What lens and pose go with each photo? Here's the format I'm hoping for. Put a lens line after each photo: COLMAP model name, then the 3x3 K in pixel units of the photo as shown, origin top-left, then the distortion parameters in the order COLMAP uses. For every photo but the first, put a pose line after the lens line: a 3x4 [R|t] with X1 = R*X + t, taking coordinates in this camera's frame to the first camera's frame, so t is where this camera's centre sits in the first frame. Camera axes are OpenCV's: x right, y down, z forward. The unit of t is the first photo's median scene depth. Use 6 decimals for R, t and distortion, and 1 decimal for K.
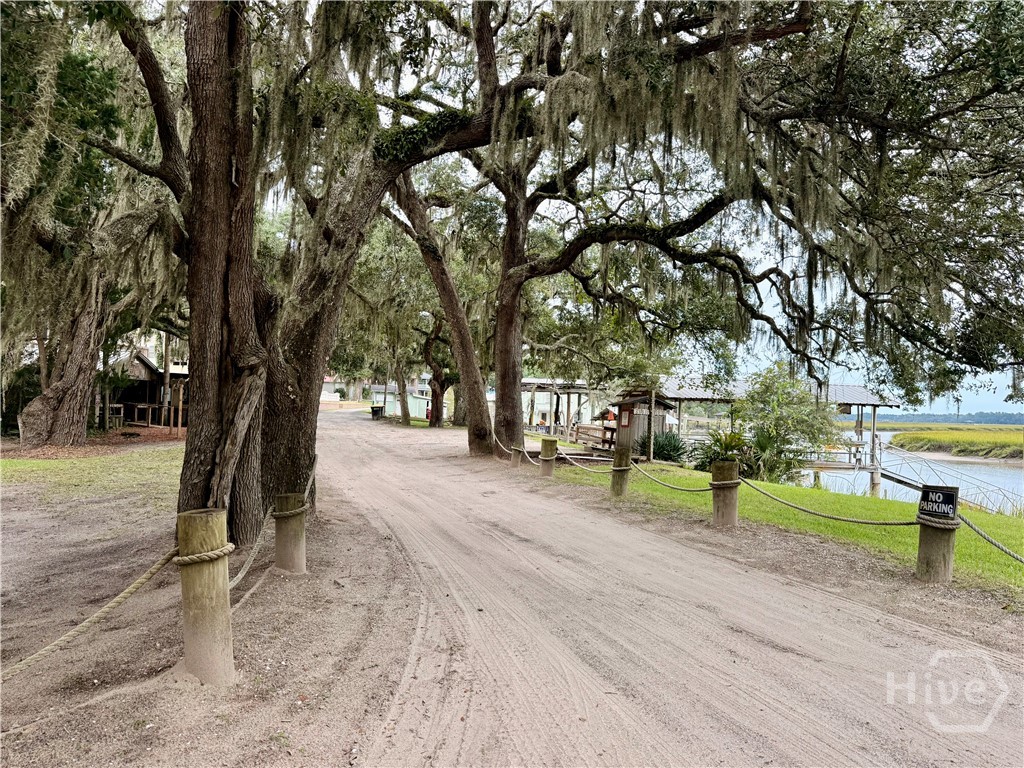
lens RADIAL K [[721.8, 0, 514.7], [0, 721.8, 386.6], [0, 0, 1]] dist [0.125636, -0.221000]
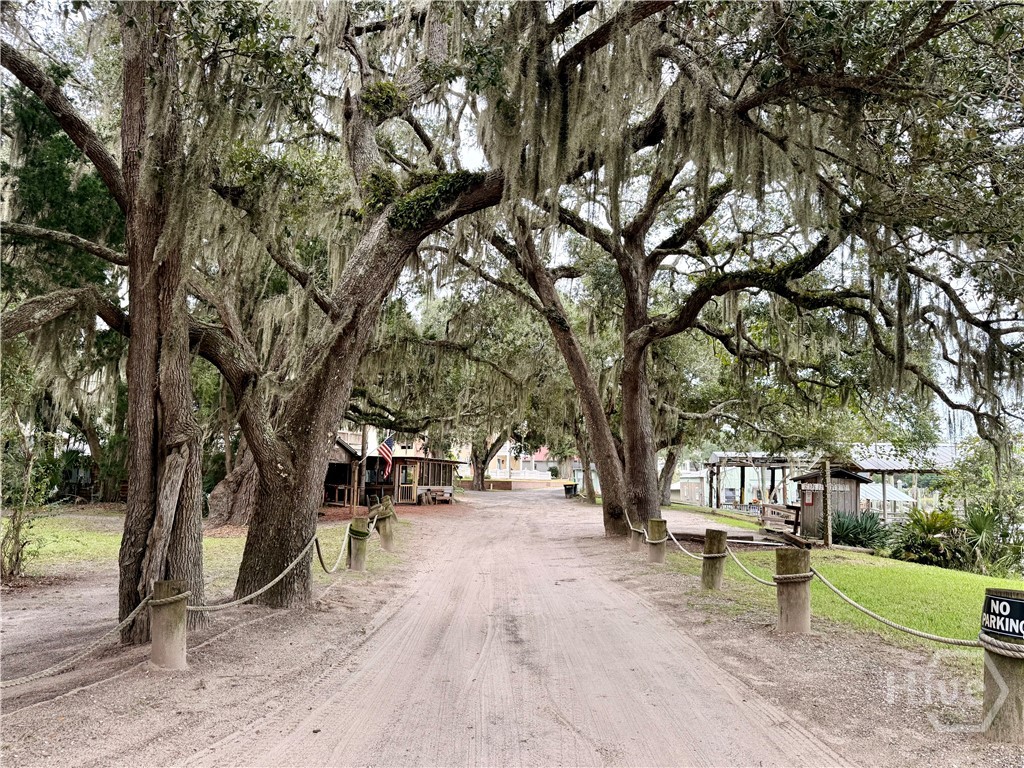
lens RADIAL K [[721.8, 0, 514.7], [0, 721.8, 386.6], [0, 0, 1]] dist [0.125636, -0.221000]
pose [[0.947782, -0.057578, -0.313680, 0.130546], [0.023745, 0.993578, -0.110631, 0.005198], [0.318035, 0.097406, 0.943062, 0.074955]]
